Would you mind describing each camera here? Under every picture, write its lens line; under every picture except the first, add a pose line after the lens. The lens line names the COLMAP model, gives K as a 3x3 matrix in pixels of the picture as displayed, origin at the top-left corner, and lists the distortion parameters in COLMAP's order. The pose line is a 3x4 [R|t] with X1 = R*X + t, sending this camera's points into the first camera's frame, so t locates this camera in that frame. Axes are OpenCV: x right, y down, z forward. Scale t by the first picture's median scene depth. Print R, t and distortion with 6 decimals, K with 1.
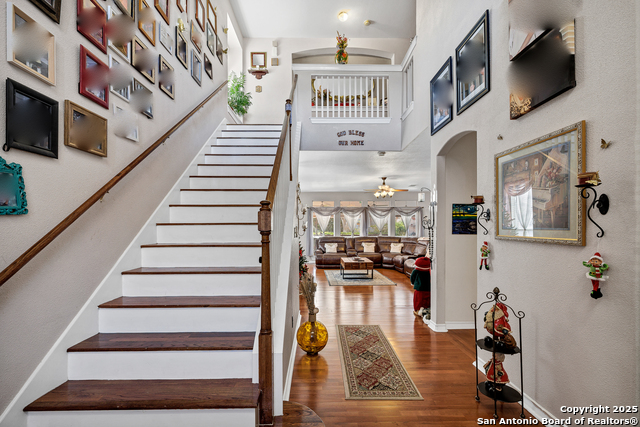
lens RADIAL K [[280.5, 0, 314.2], [0, 280.5, 225.8], [0, 0, 1]] dist [0.011166, -0.000287]
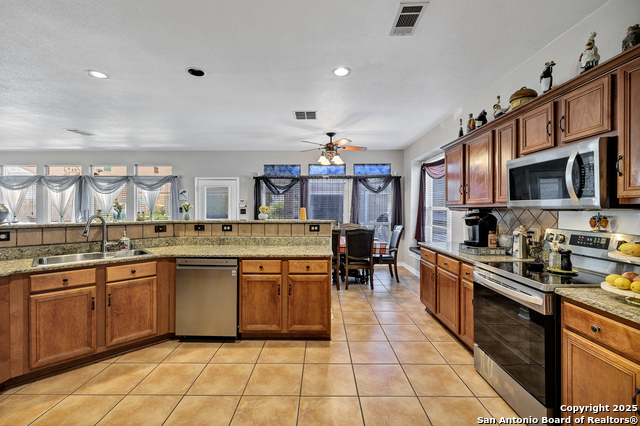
lens RADIAL K [[280.5, 0, 319.2], [0, 280.5, 214.2], [0, 0, 1]] dist [0.011166, -0.000287]
pose [[0.999904, -0.001168, -0.013808, 0.745833], [0.001227, 0.999990, 0.004275, 0.015408], [0.013803, -0.004292, 0.999896, 0.408946]]
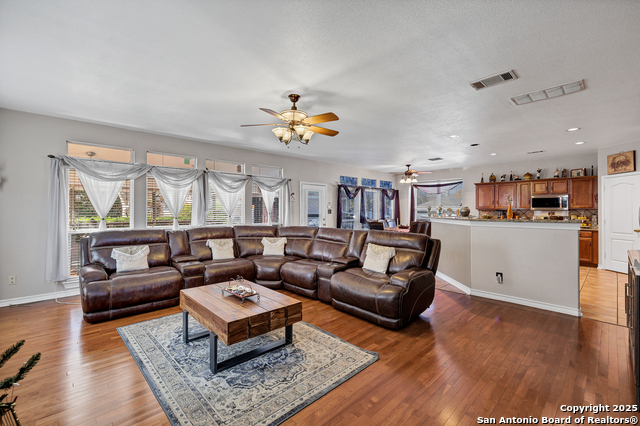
lens RADIAL K [[280.5, 0, 318.0], [0, 280.5, 214.1], [0, 0, 1]] dist [0.011166, -0.000287]
pose [[0.732577, -0.003031, 0.680677, -0.018829], [-0.009878, 0.999837, 0.015084, 0.005910], [-0.680612, -0.017774, 0.732428, 0.490649]]
